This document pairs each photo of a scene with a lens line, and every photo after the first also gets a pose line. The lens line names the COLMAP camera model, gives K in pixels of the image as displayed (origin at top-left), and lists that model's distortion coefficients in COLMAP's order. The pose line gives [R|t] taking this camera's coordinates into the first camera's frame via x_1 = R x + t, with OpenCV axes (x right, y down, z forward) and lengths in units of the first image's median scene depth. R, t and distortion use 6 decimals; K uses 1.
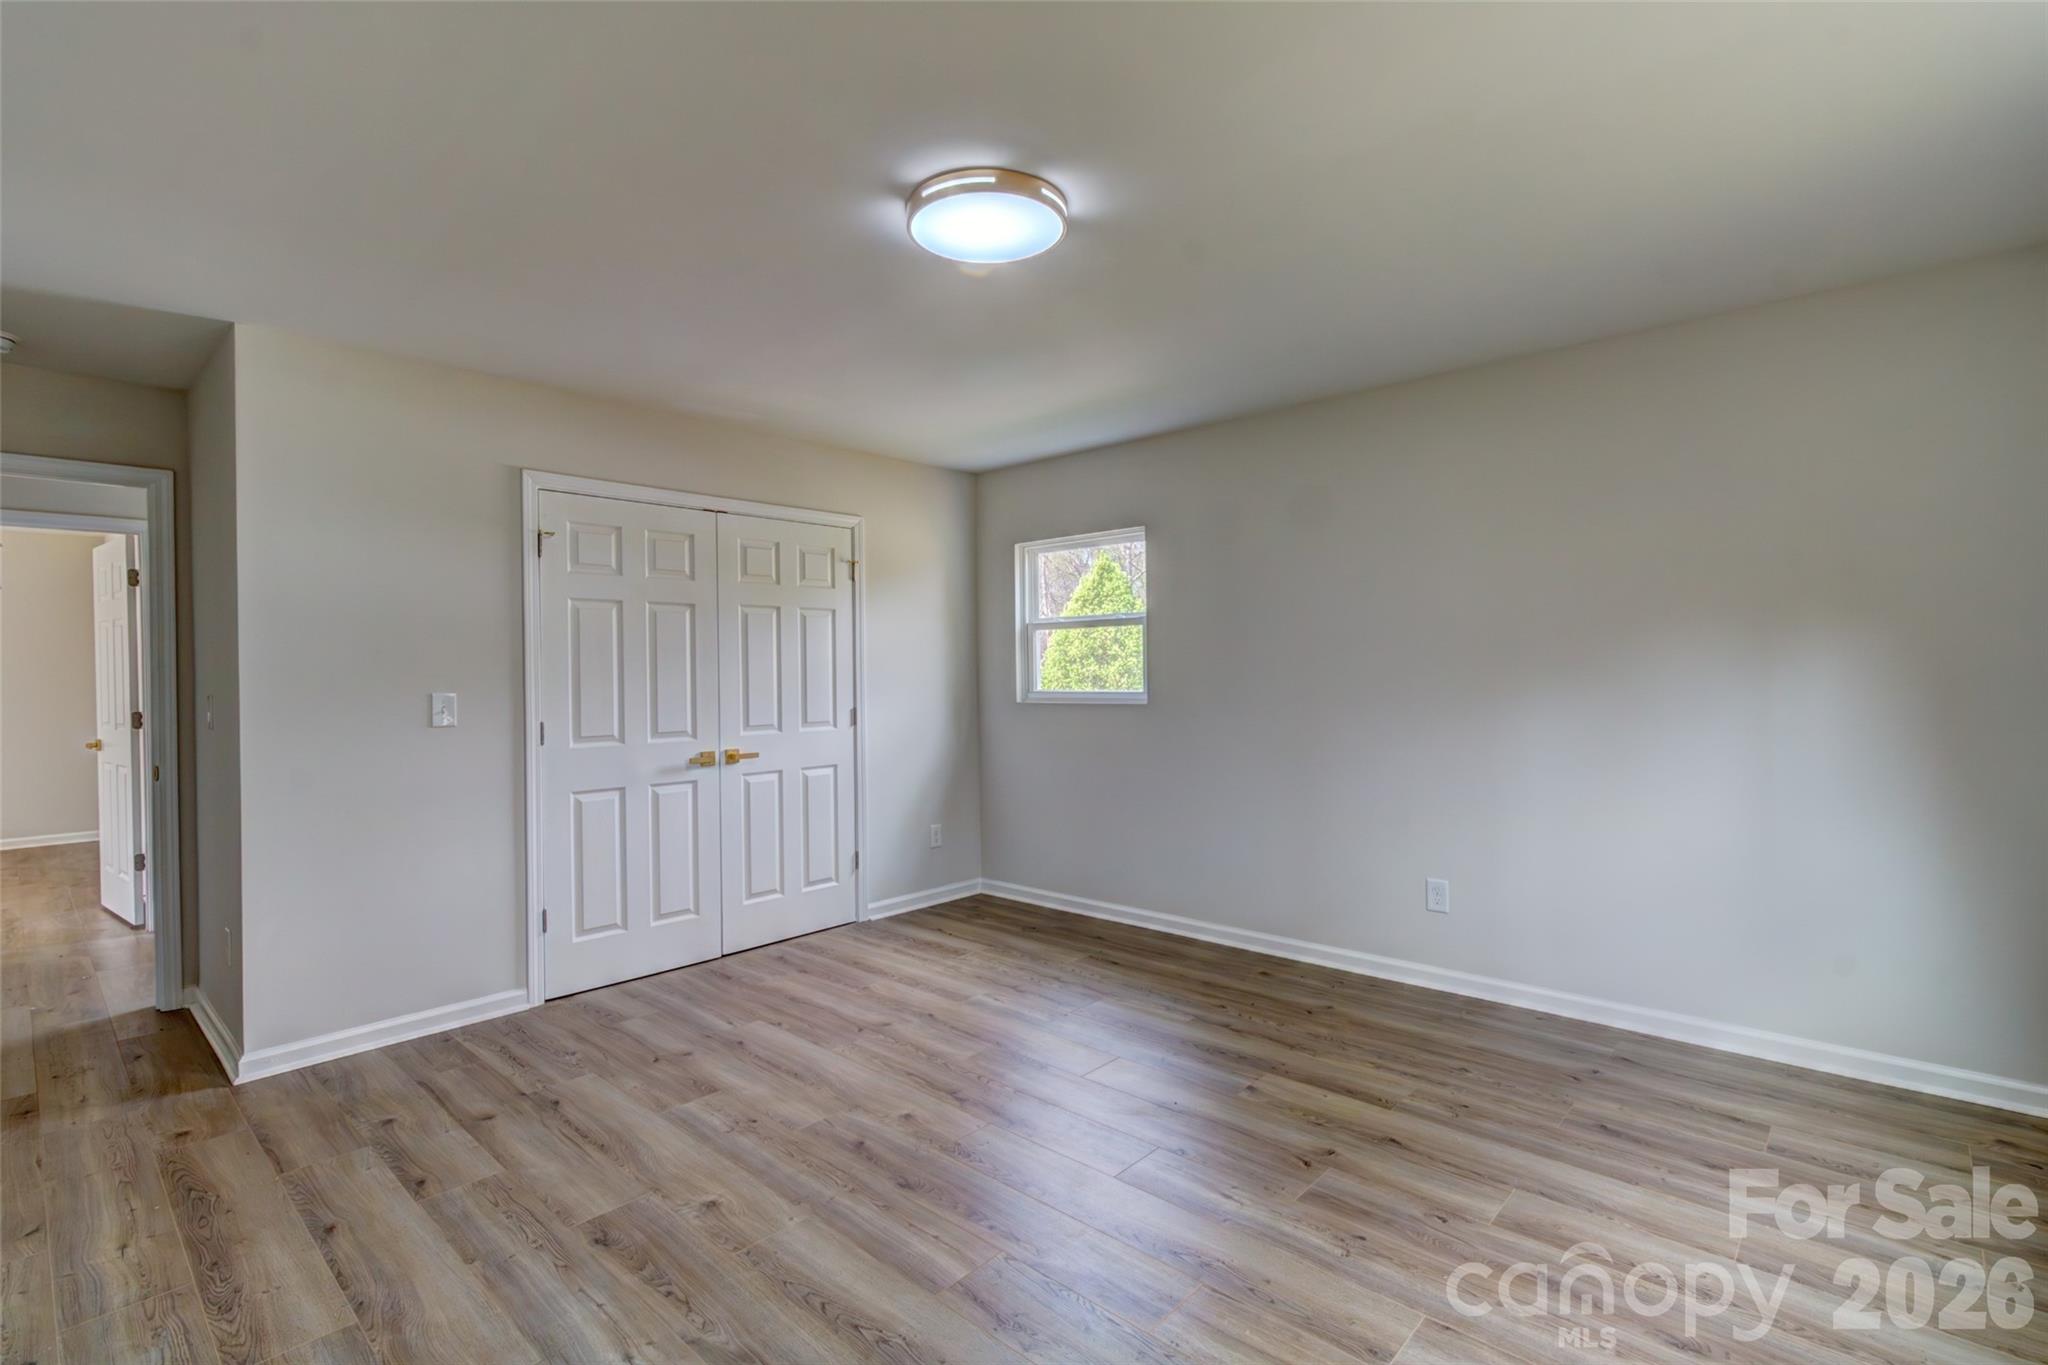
lens RADIAL K [[953.2, 0, 1025.4], [0, 953.2, 675.3], [0, 0, 1]] dist [0.005476, 0.001105]
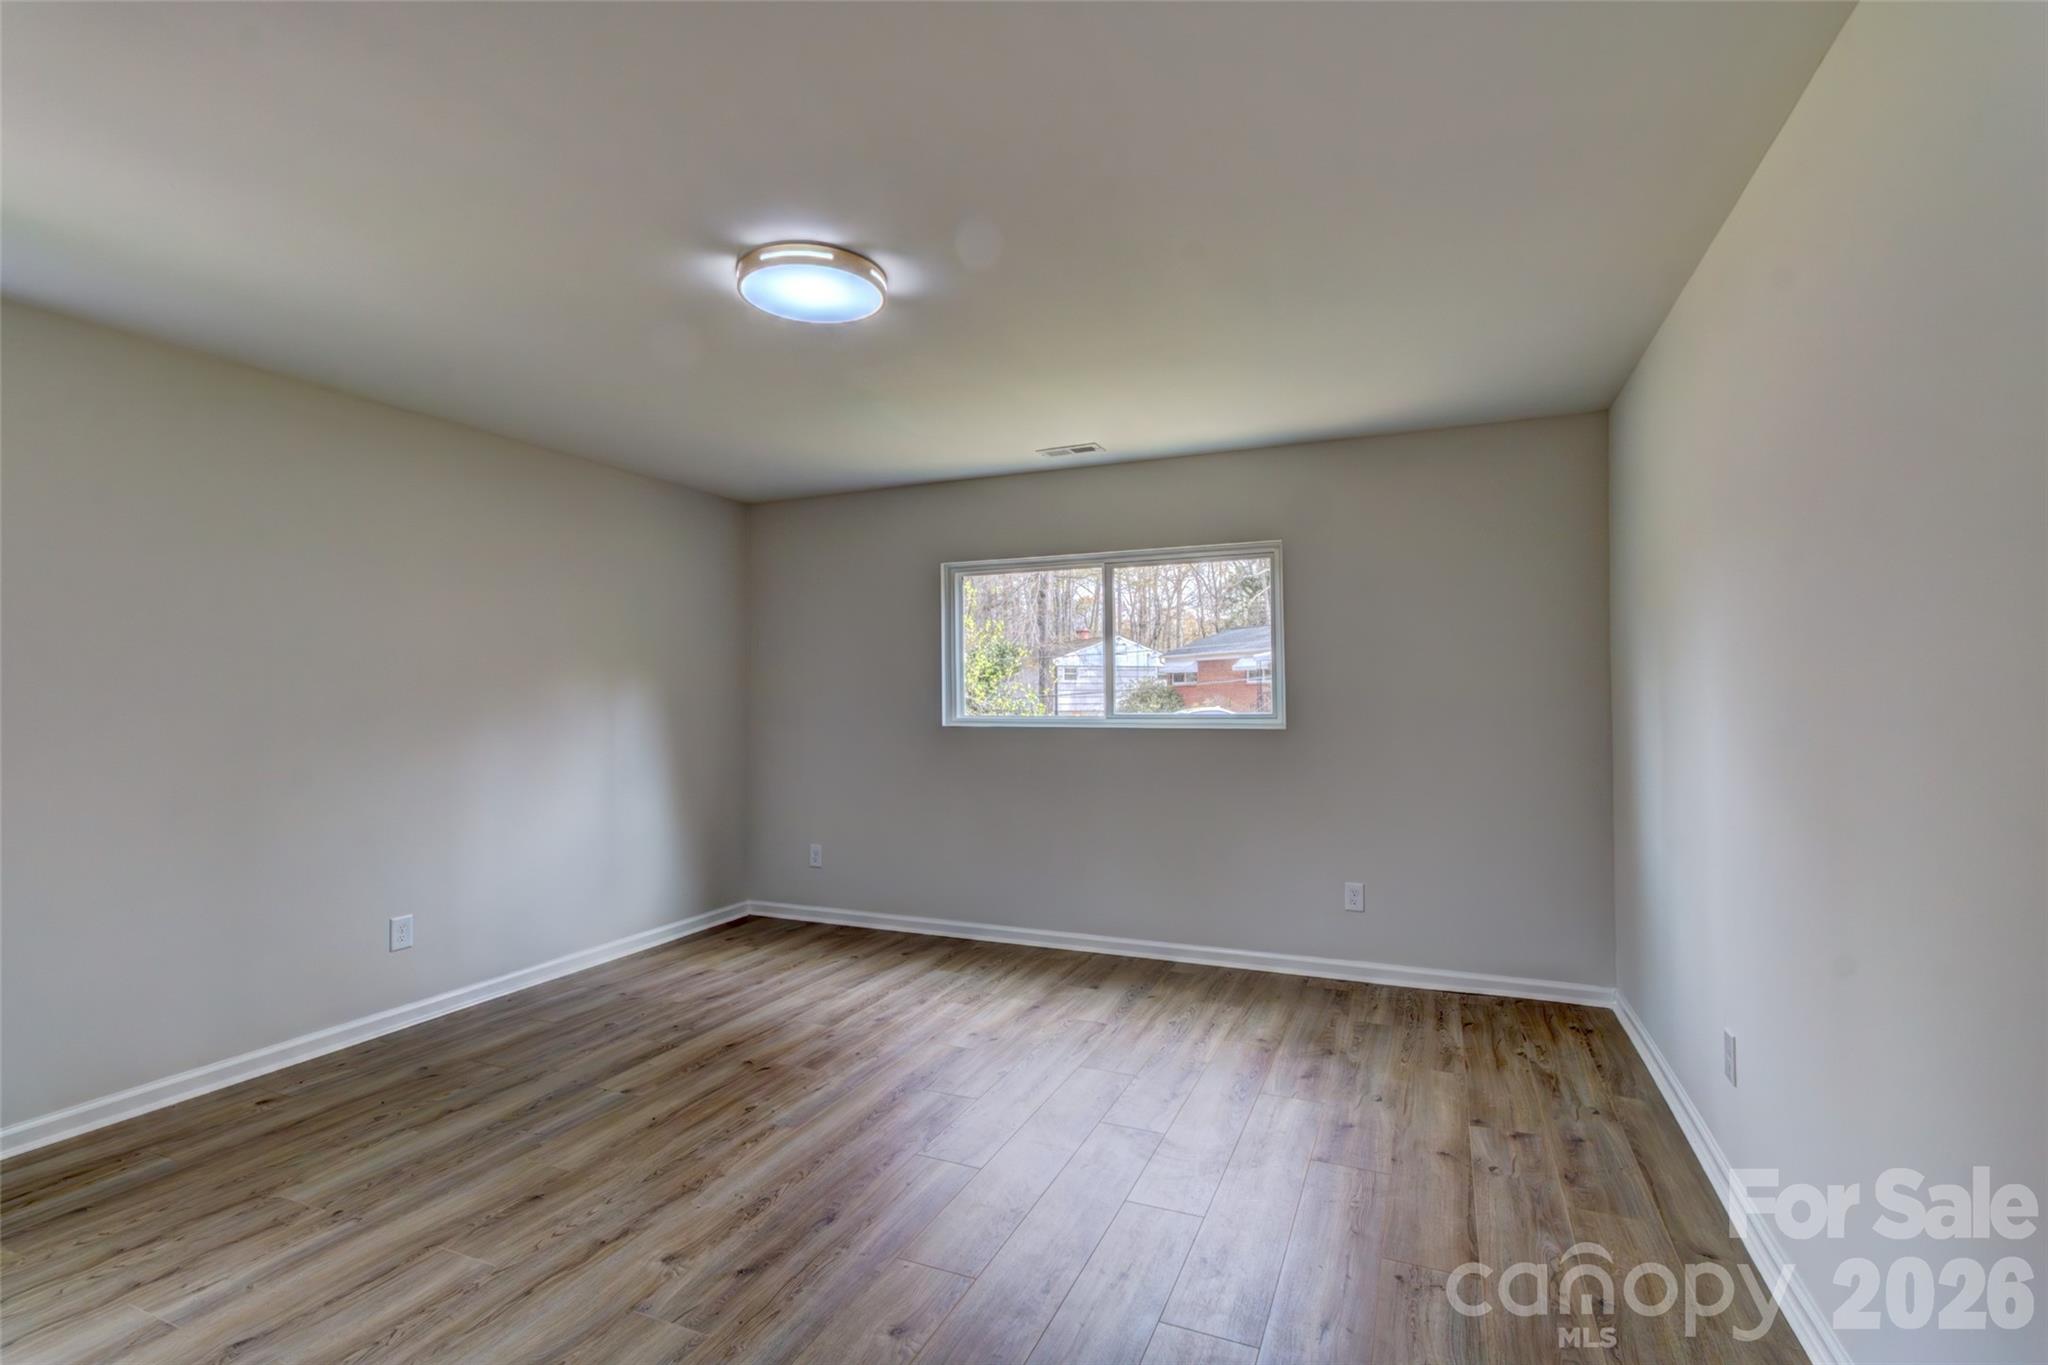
lens RADIAL K [[953.2, 0, 1024.8], [0, 953.2, 692.7], [0, 0, 1]] dist [0.005476, 0.001105]
pose [[-0.342857, 0.017706, 0.939221, -0.975055], [0.008434, 0.999840, -0.015769, 0.003180], [-0.939350, 0.002515, -0.342951, 0.982432]]
